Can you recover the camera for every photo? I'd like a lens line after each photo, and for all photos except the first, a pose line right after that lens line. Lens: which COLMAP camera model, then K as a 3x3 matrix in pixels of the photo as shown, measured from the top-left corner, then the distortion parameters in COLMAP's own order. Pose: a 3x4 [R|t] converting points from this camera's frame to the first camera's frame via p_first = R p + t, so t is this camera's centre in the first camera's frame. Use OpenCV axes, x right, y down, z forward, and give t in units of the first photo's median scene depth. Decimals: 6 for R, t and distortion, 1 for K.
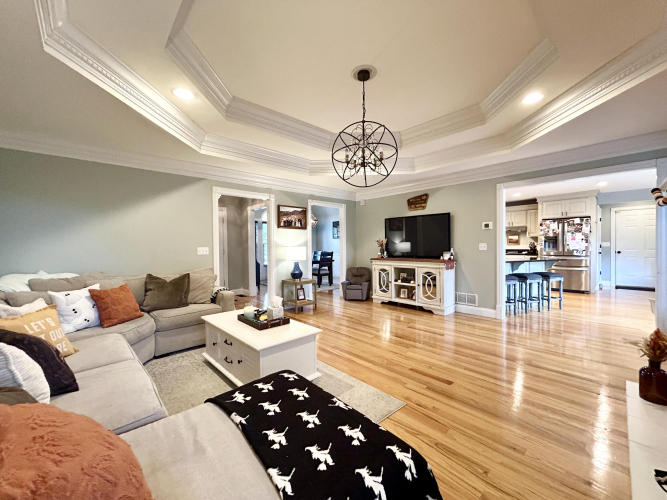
lens RADIAL K [[268.1, 0, 330.6], [0, 268.1, 249.1], [0, 0, 1]] dist [0.001825, 0.000076]
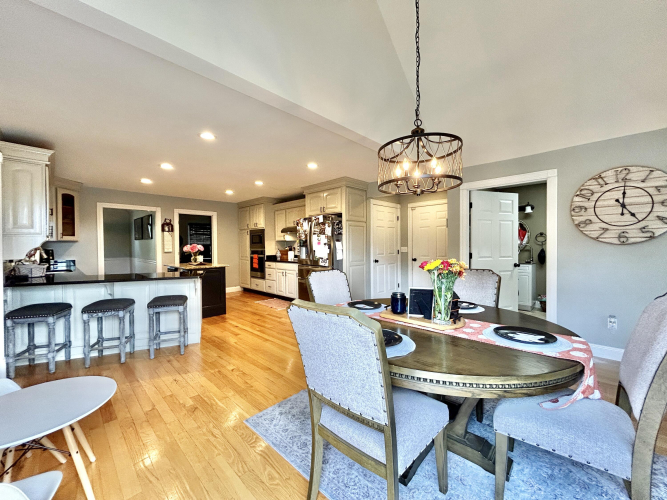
lens RADIAL K [[268.1, 0, 330.6], [0, 268.1, 249.1], [0, 0, 1]] dist [0.001825, 0.000076]
pose [[0.998964, 0.003669, 0.045351, 1.152271], [-0.003814, 0.999988, 0.003106, -0.030826], [-0.045339, -0.003275, 0.998966, 0.334655]]
